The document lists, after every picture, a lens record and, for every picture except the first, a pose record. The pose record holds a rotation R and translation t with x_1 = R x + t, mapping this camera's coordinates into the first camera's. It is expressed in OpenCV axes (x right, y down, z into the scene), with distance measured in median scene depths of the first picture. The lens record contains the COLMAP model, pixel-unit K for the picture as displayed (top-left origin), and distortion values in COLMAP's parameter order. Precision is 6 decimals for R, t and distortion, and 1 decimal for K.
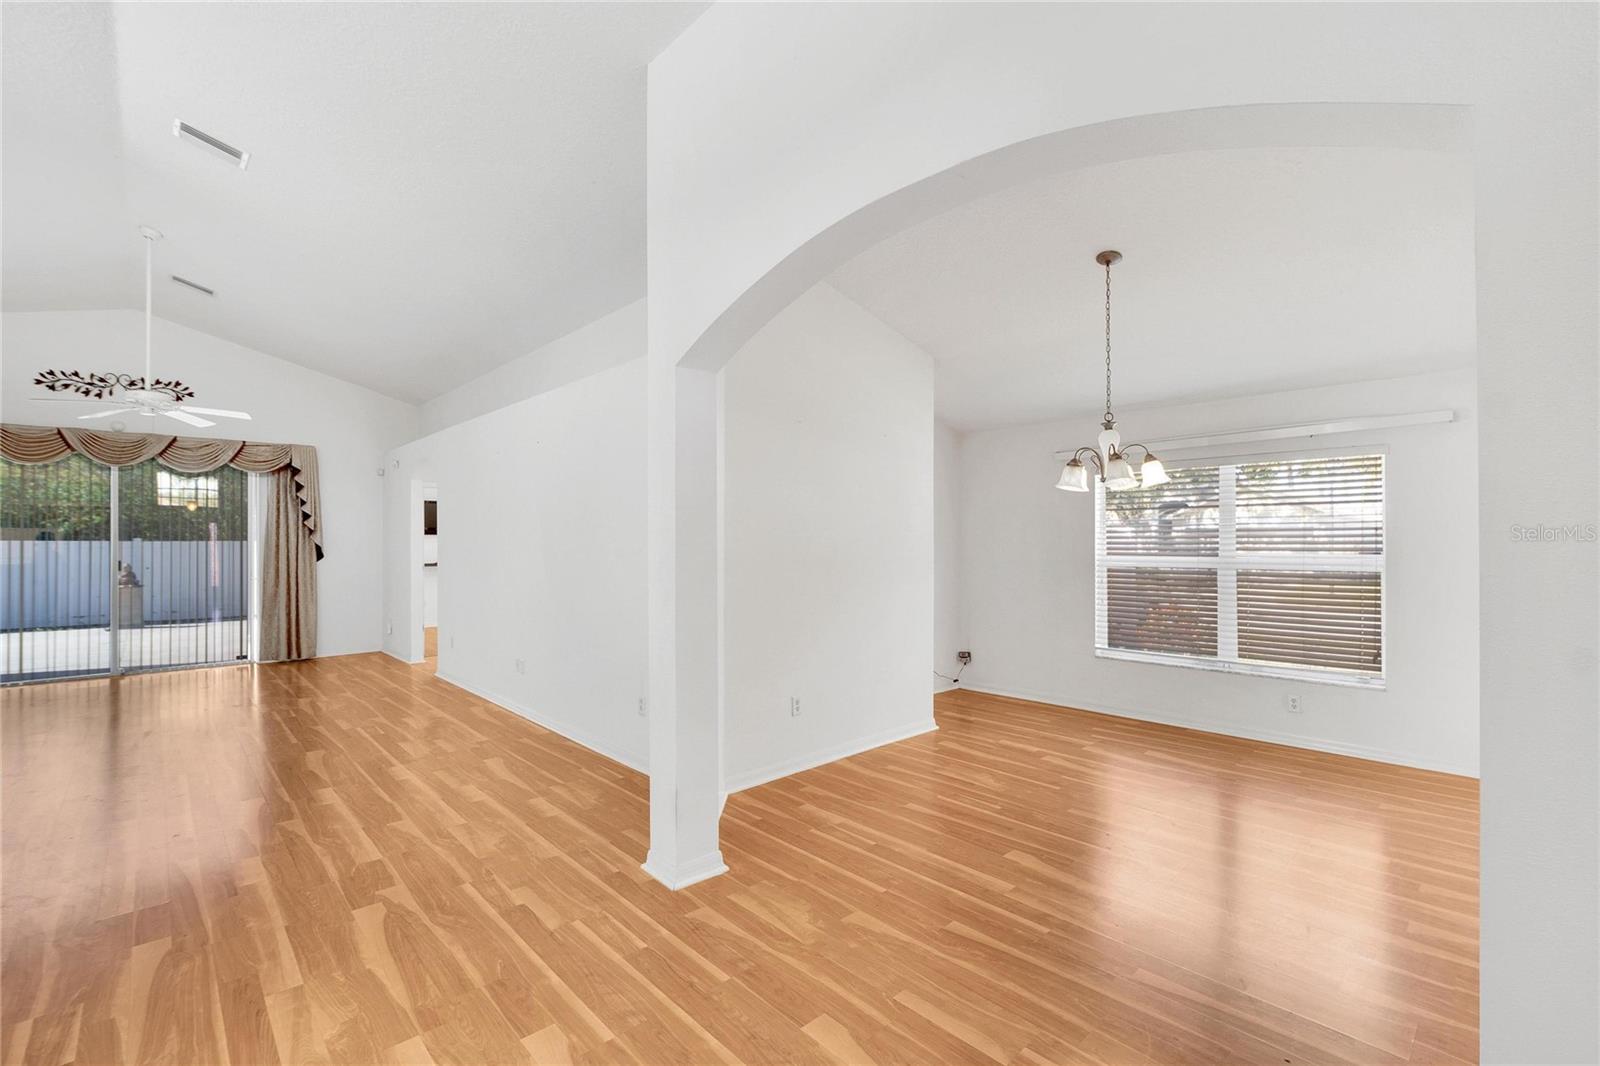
lens RADIAL K [[702.0, 0, 786.0], [0, 702.0, 538.8], [0, 0, 1]] dist [-0.000639, -0.000232]
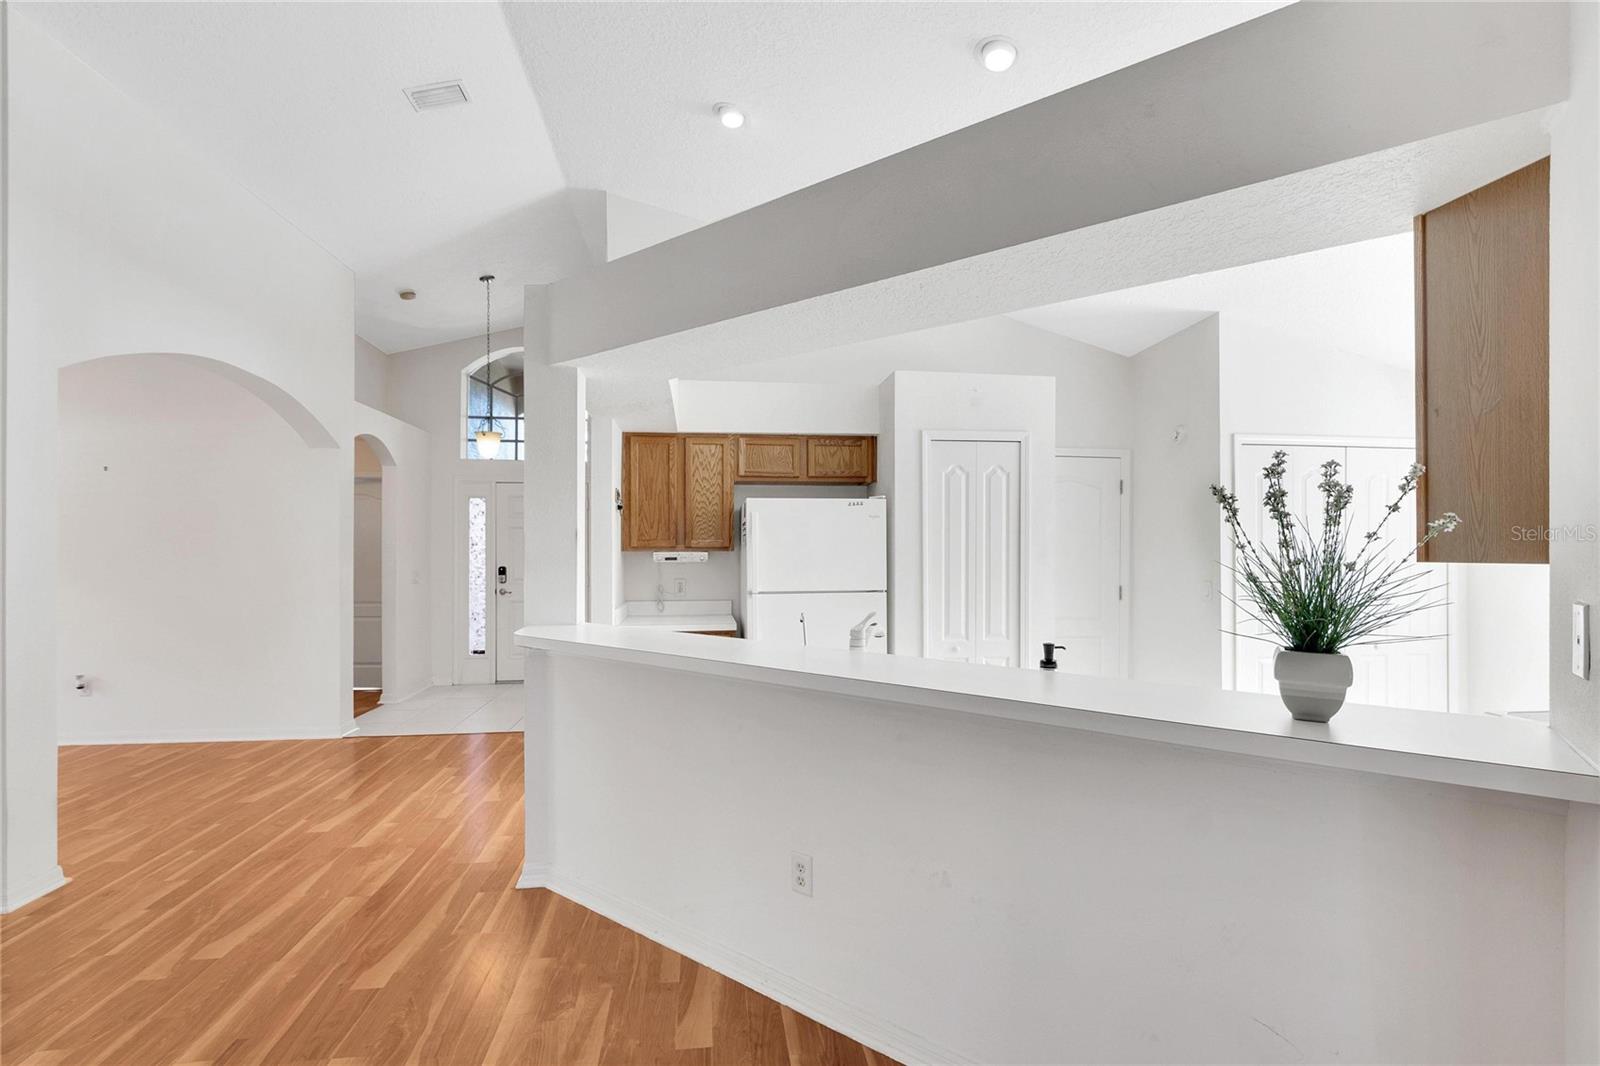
lens RADIAL K [[707.6, 0, 790.3], [0, 707.6, 538.8], [0, 0, 1]] dist [-0.001644, -0.000136]
pose [[-0.822713, 0.008826, 0.568388, -0.889712], [-0.007669, 0.999616, -0.026623, 0.008133], [-0.568405, -0.026262, -0.822330, 0.689511]]
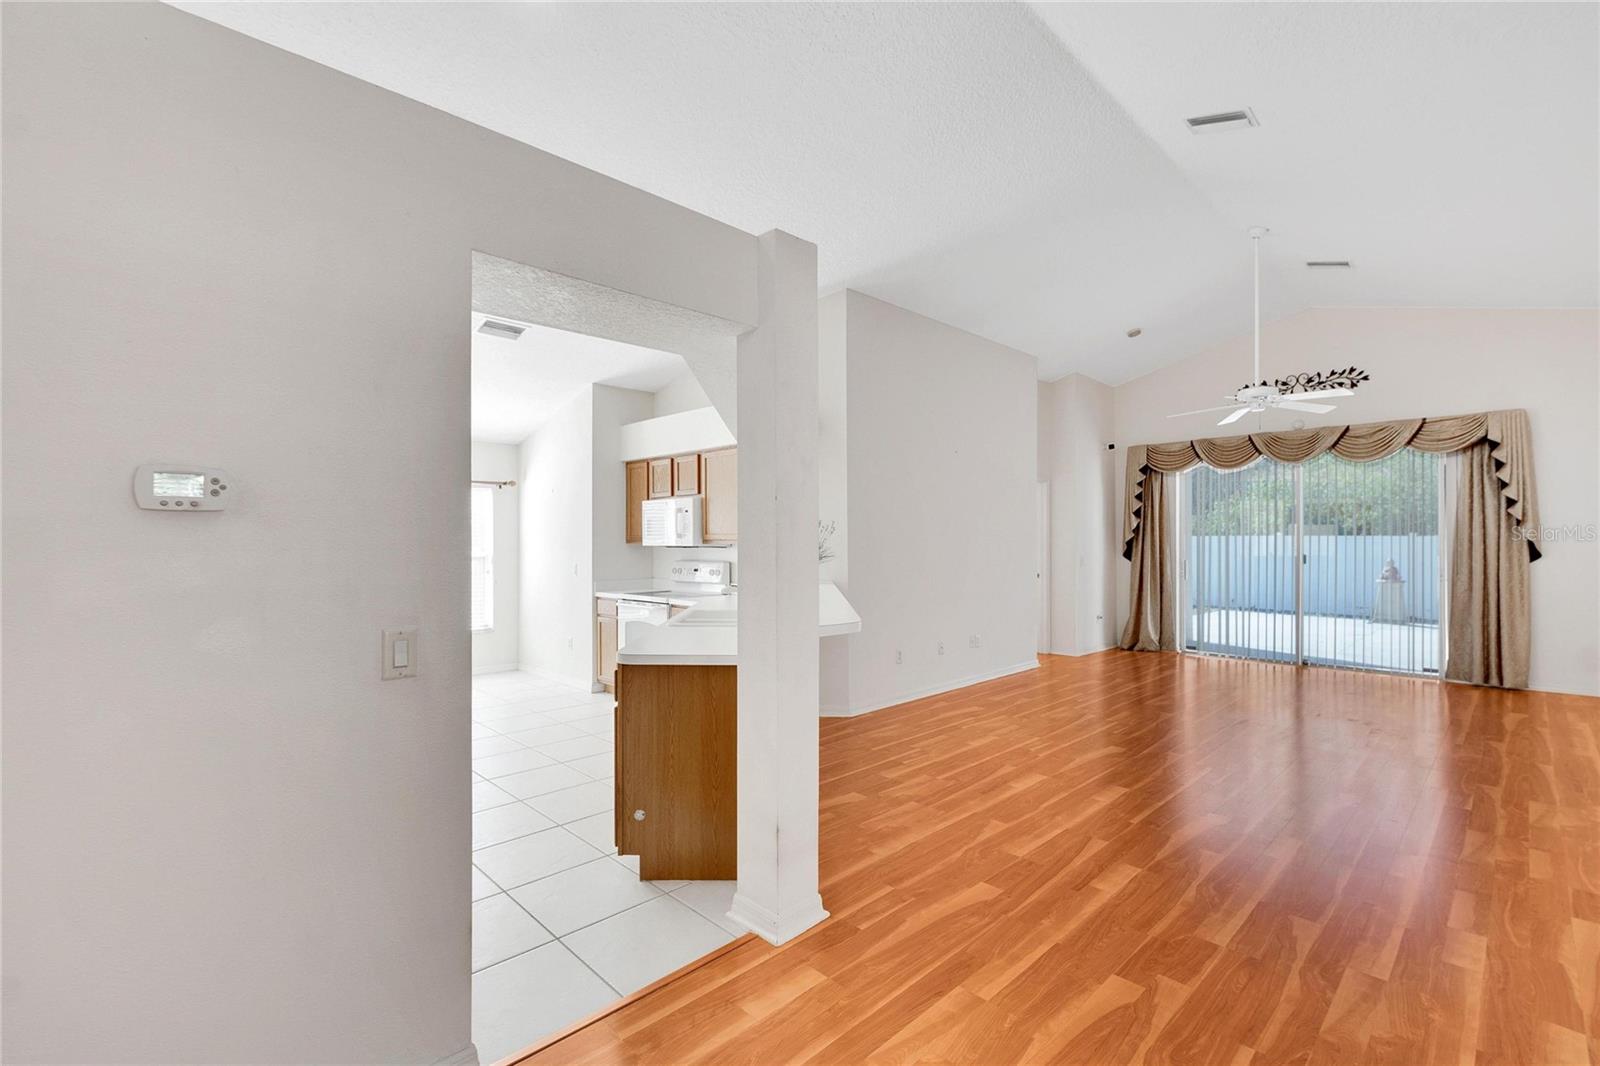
lens RADIAL K [[706.3, 0, 781.9], [0, 706.3, 544.1], [0, 0, 1]] dist [-0.003976, 0.000058]
pose [[0.018271, 0.007978, -0.999801, 0.109819], [0.007199, 0.999941, 0.008111, 0.002818], [0.999807, -0.007345, 0.018212, 0.304274]]
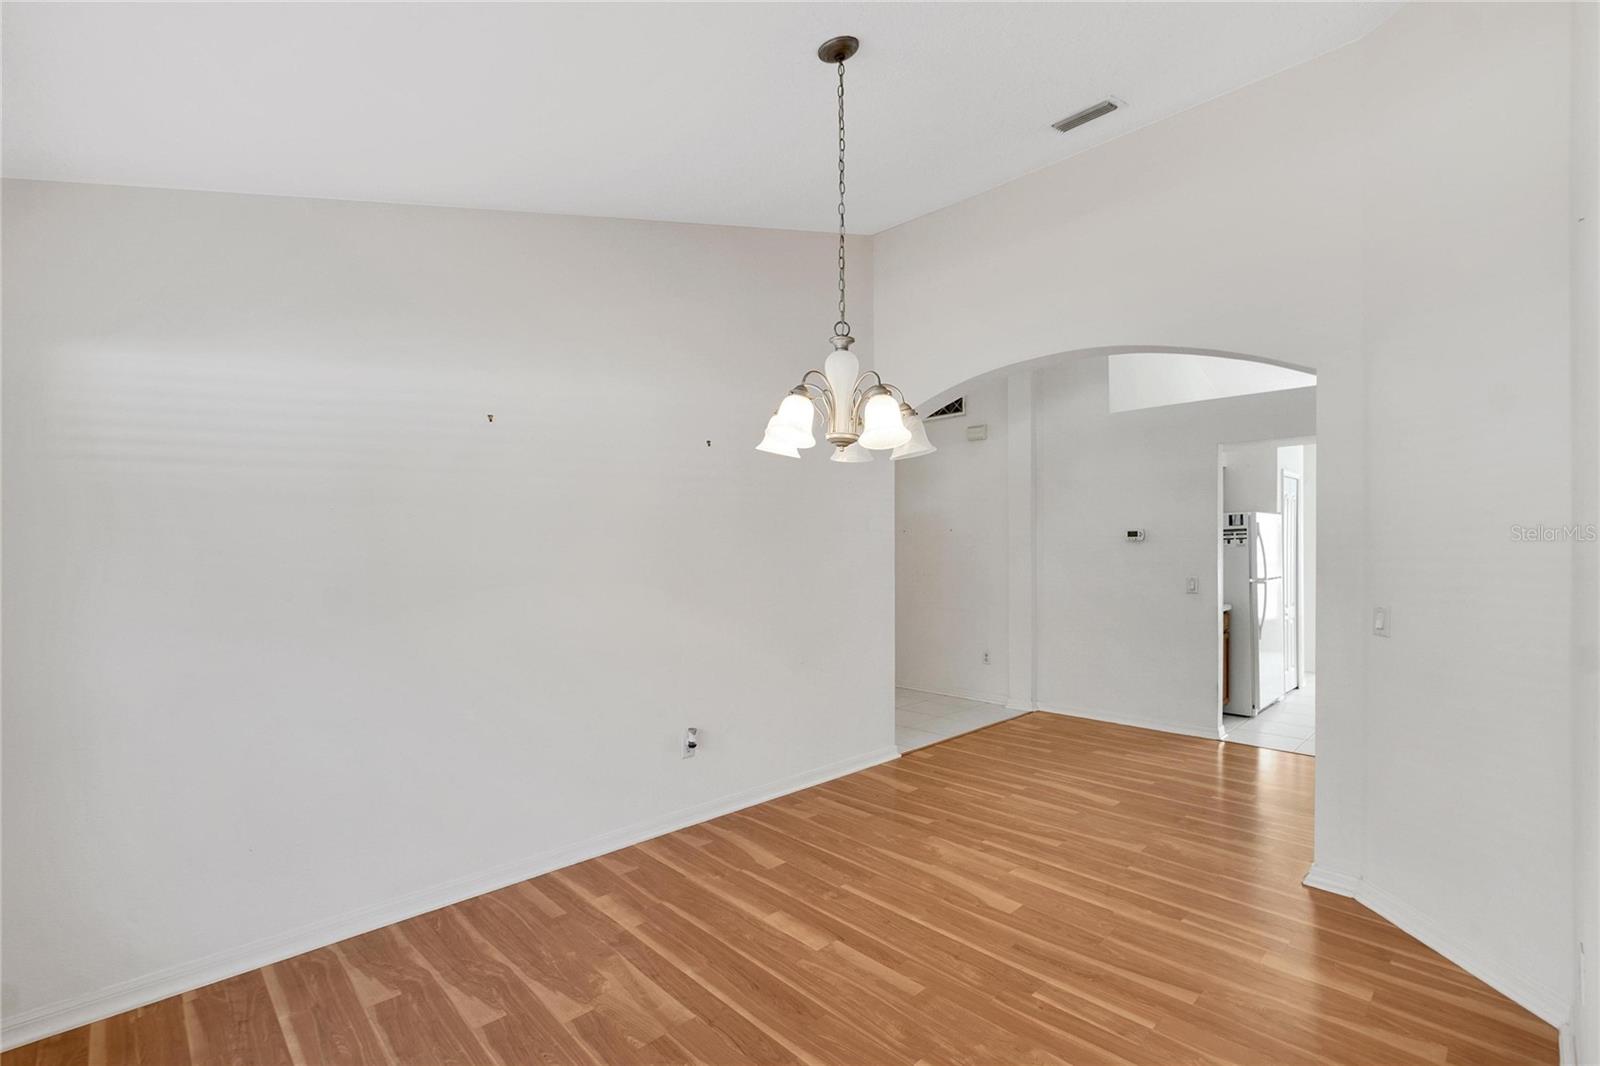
lens RADIAL K [[728.5, 0, 799.3], [0, 728.5, 545.5], [0, 0, 1]] dist [0.002581, 0.000556]
pose [[-0.999308, 0.003728, -0.036995, 0.371645], [0.003950, 0.999975, -0.005931, 0.007037], [0.036972, -0.006073, -0.999298, 1.140663]]
